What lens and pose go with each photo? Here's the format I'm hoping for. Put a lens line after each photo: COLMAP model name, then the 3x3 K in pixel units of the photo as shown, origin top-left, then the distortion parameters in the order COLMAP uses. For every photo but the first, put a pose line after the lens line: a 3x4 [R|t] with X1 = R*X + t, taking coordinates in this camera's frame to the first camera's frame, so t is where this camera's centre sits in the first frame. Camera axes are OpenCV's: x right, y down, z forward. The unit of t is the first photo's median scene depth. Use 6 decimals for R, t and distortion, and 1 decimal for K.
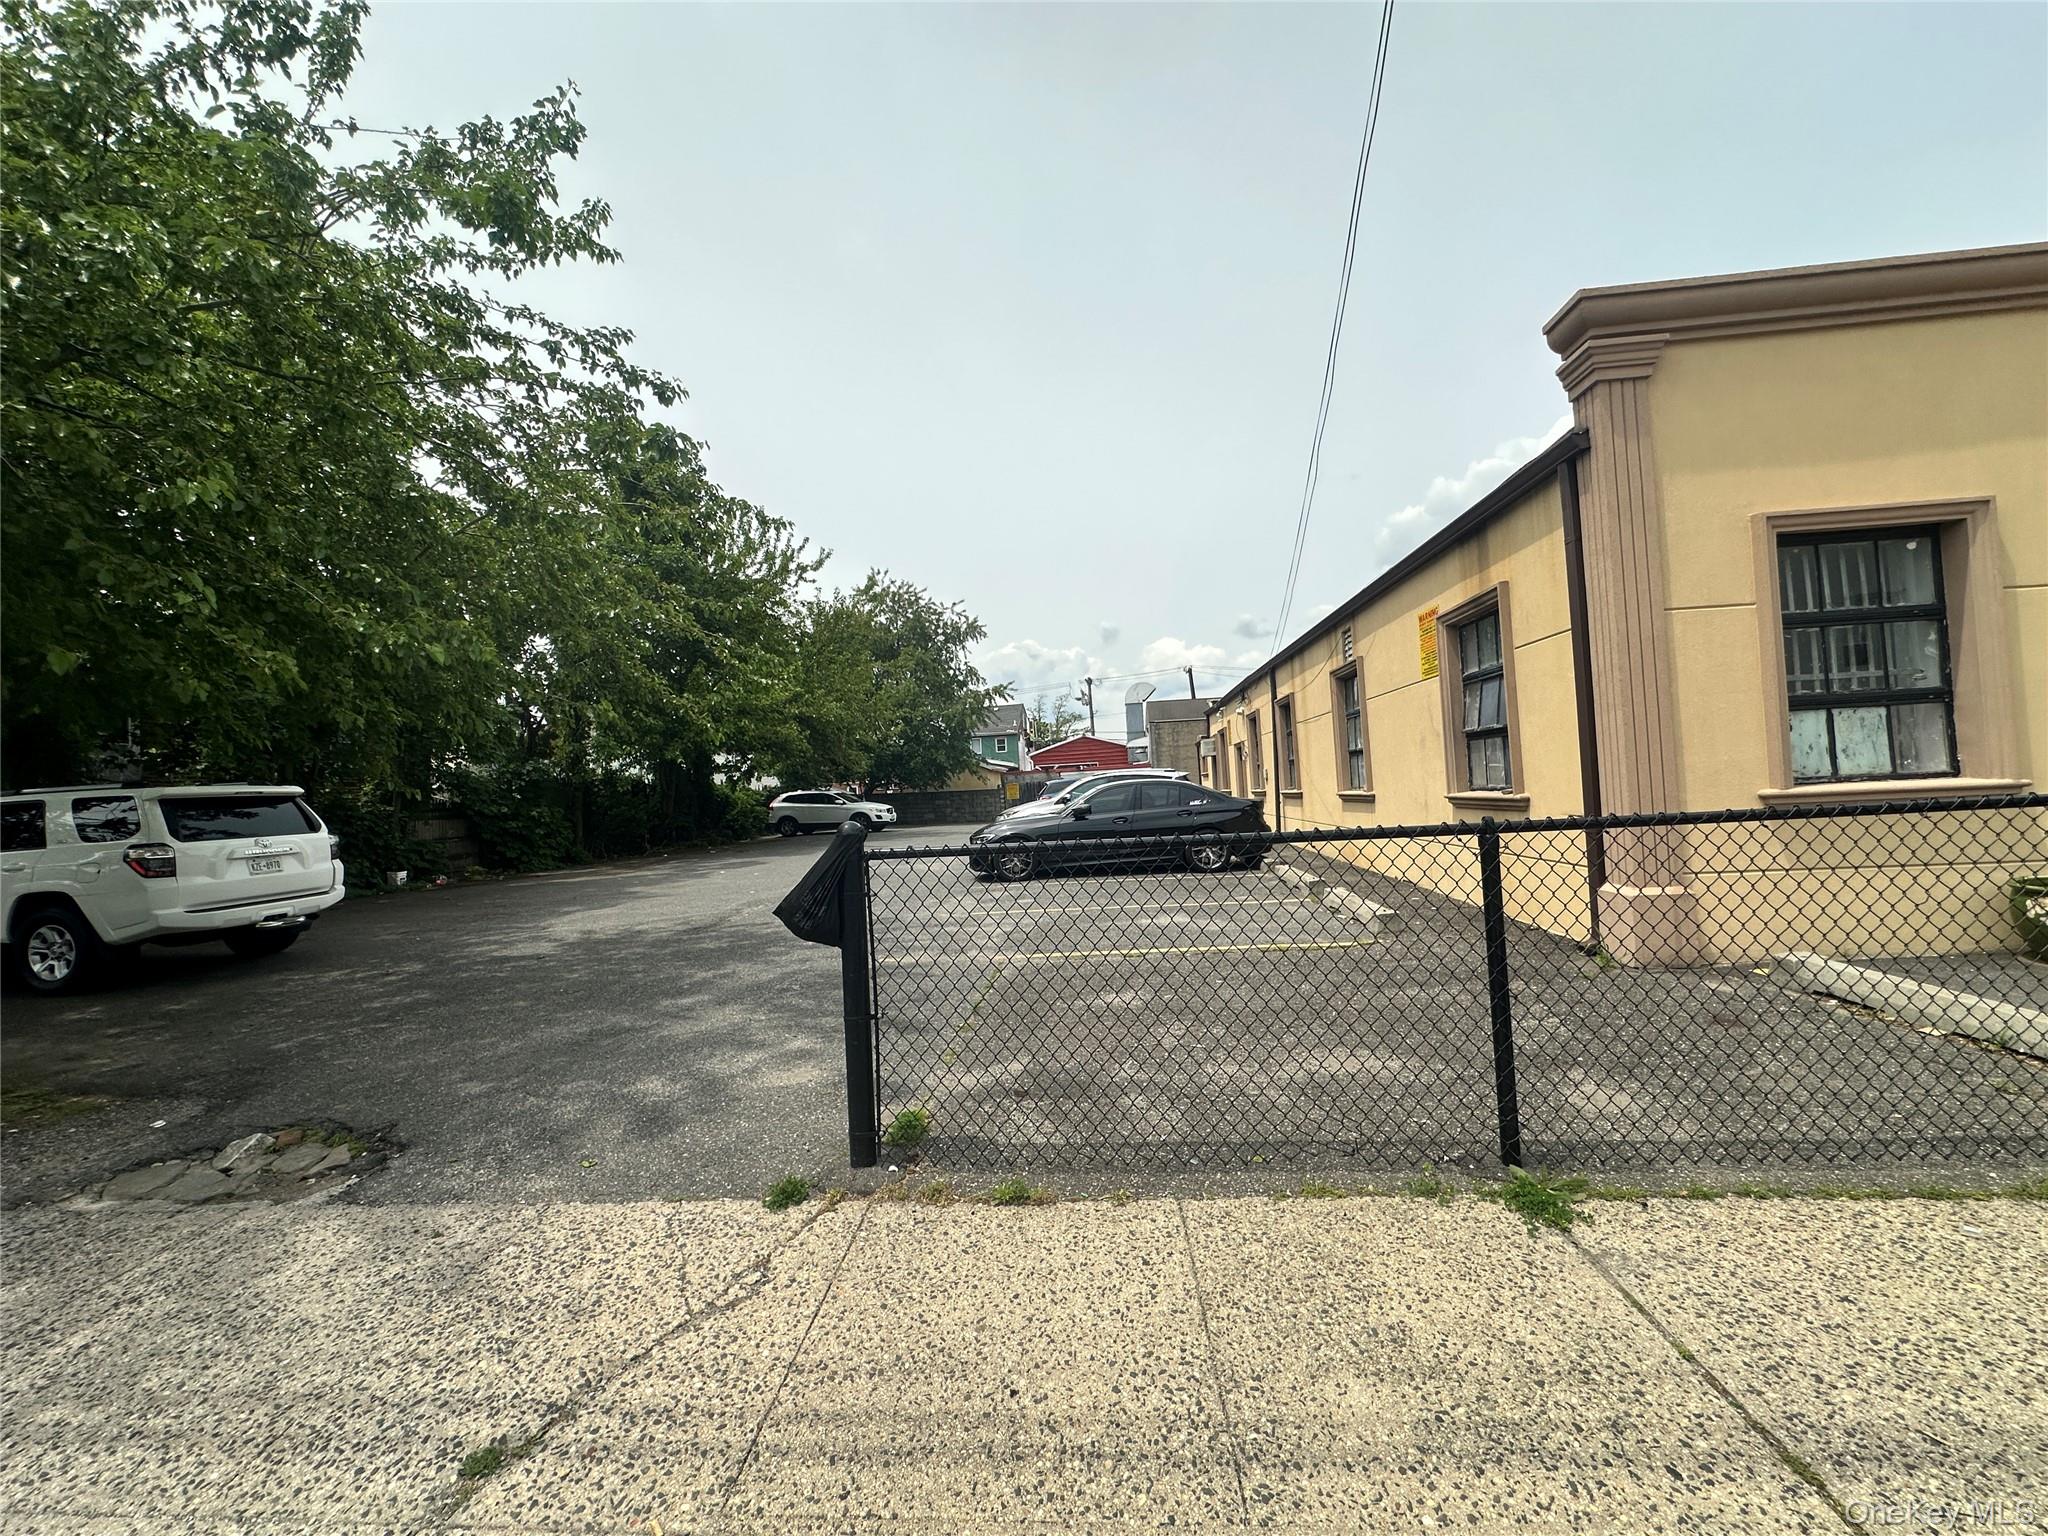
lens RADIAL K [[820.6, 0, 1002.2], [0, 820.6, 771.5], [0, 0, 1]] dist [-0.000480, 0.000061]
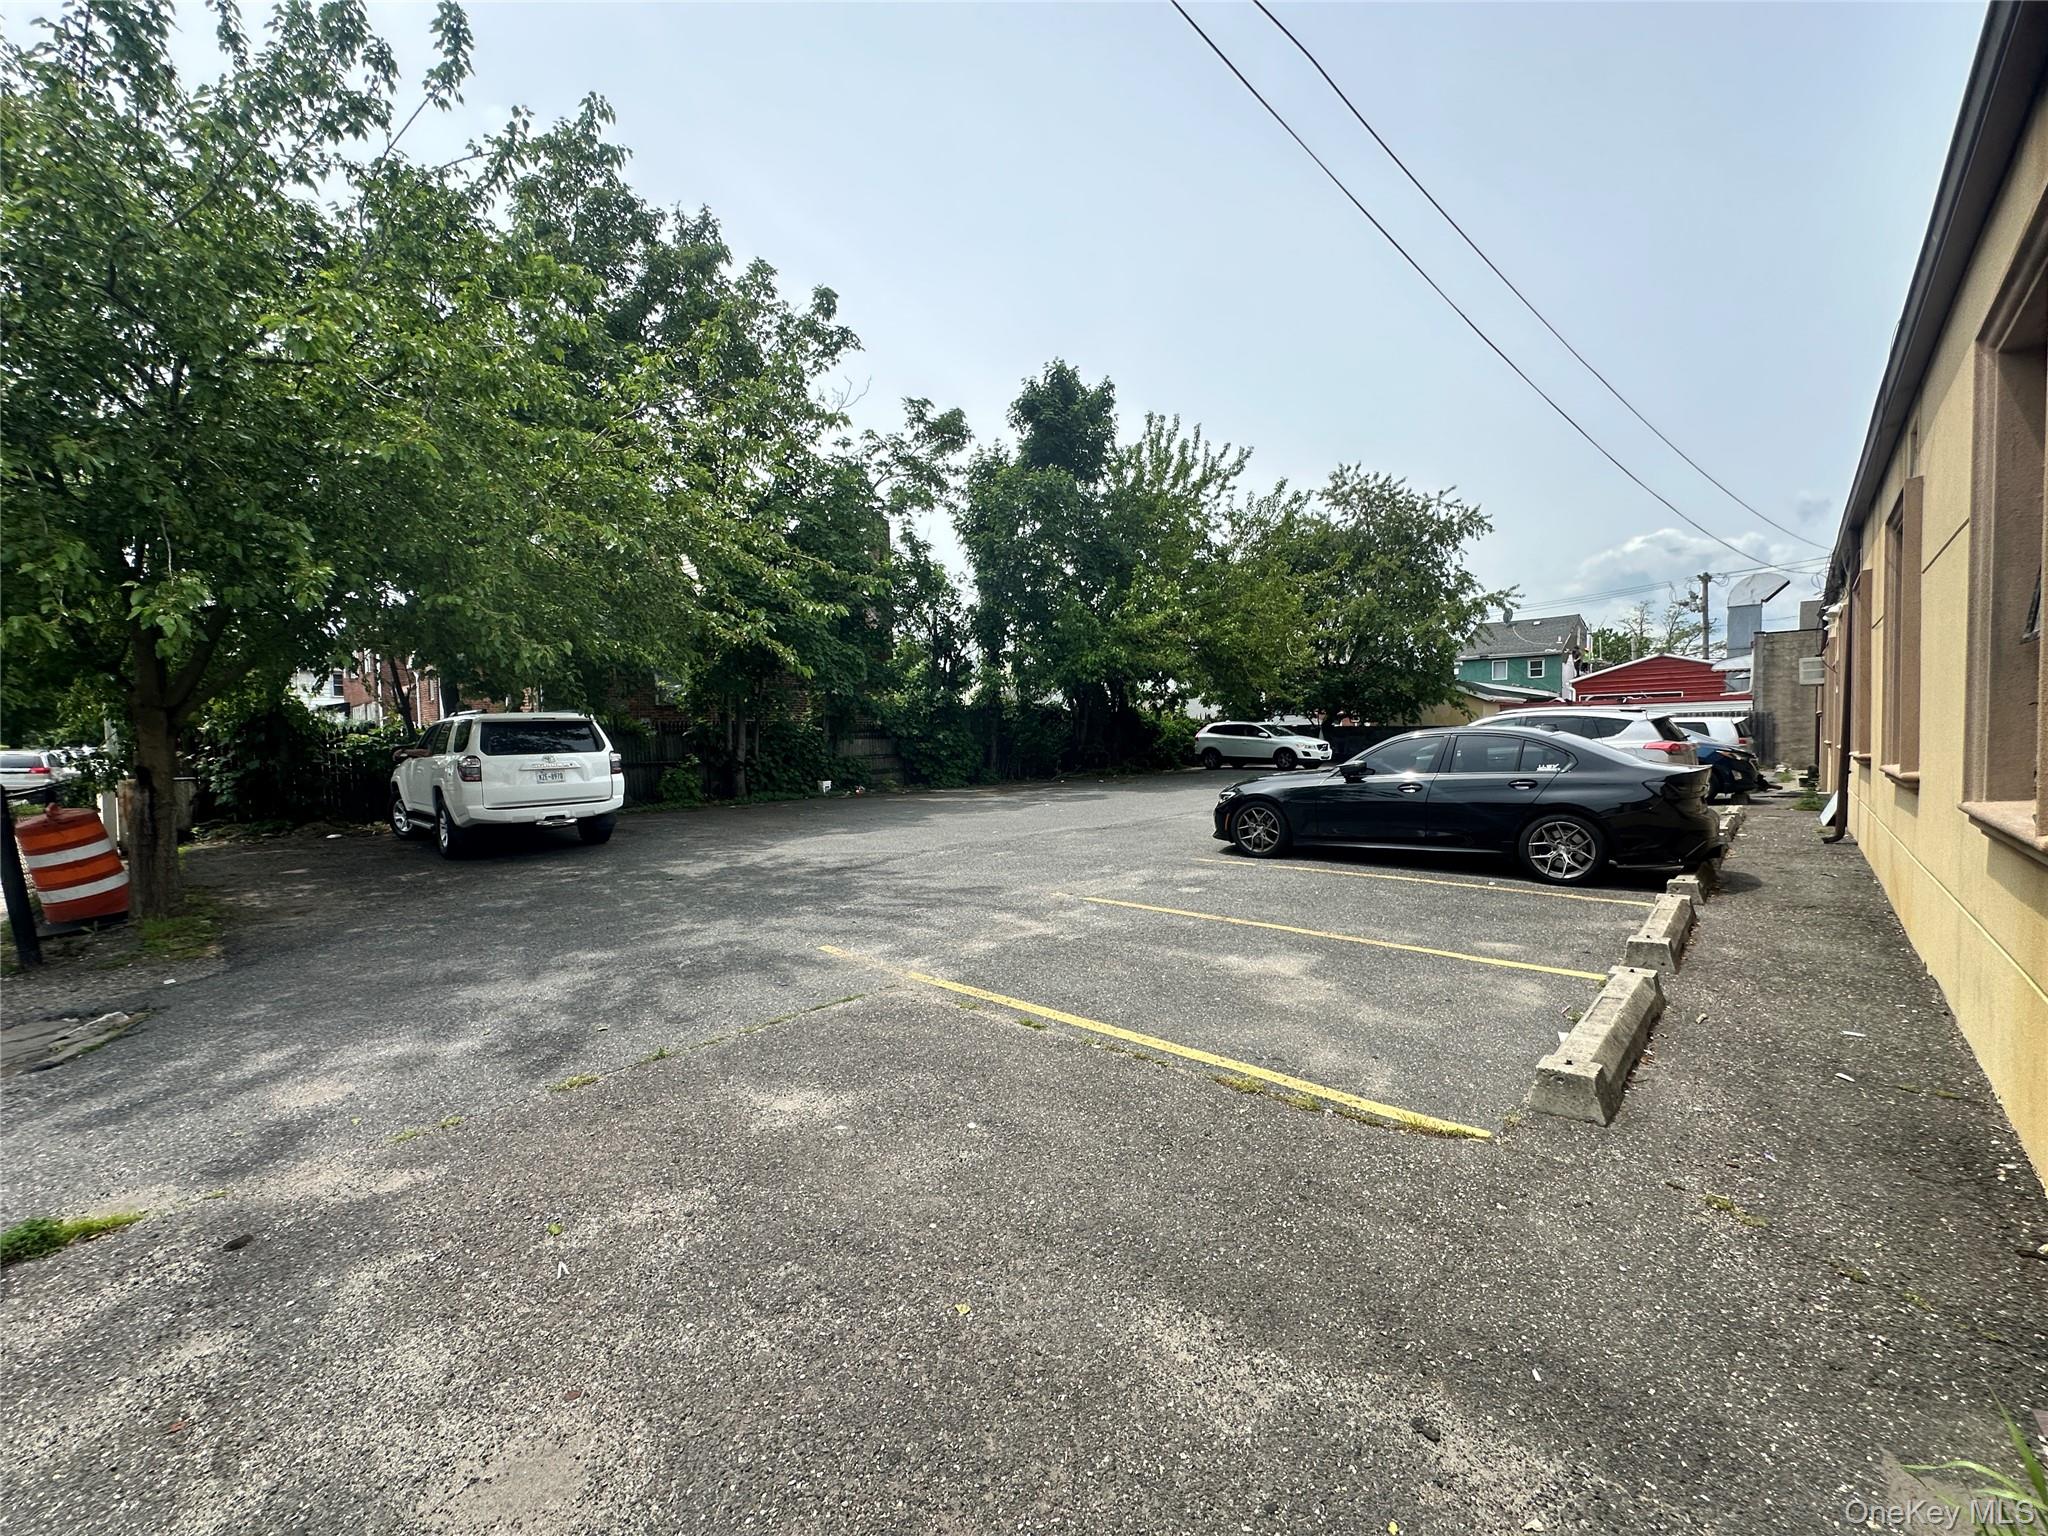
lens RADIAL K [[807.3, 0, 1024.0], [0, 807.3, 768.0], [0, 0, 1]] dist [-0.001118, -0.000427]
pose [[0.799473, 0.062788, -0.597411, 0.195294], [-0.009525, 0.995722, 0.091905, -0.009268], [0.600626, -0.067785, 0.796651, 0.200900]]
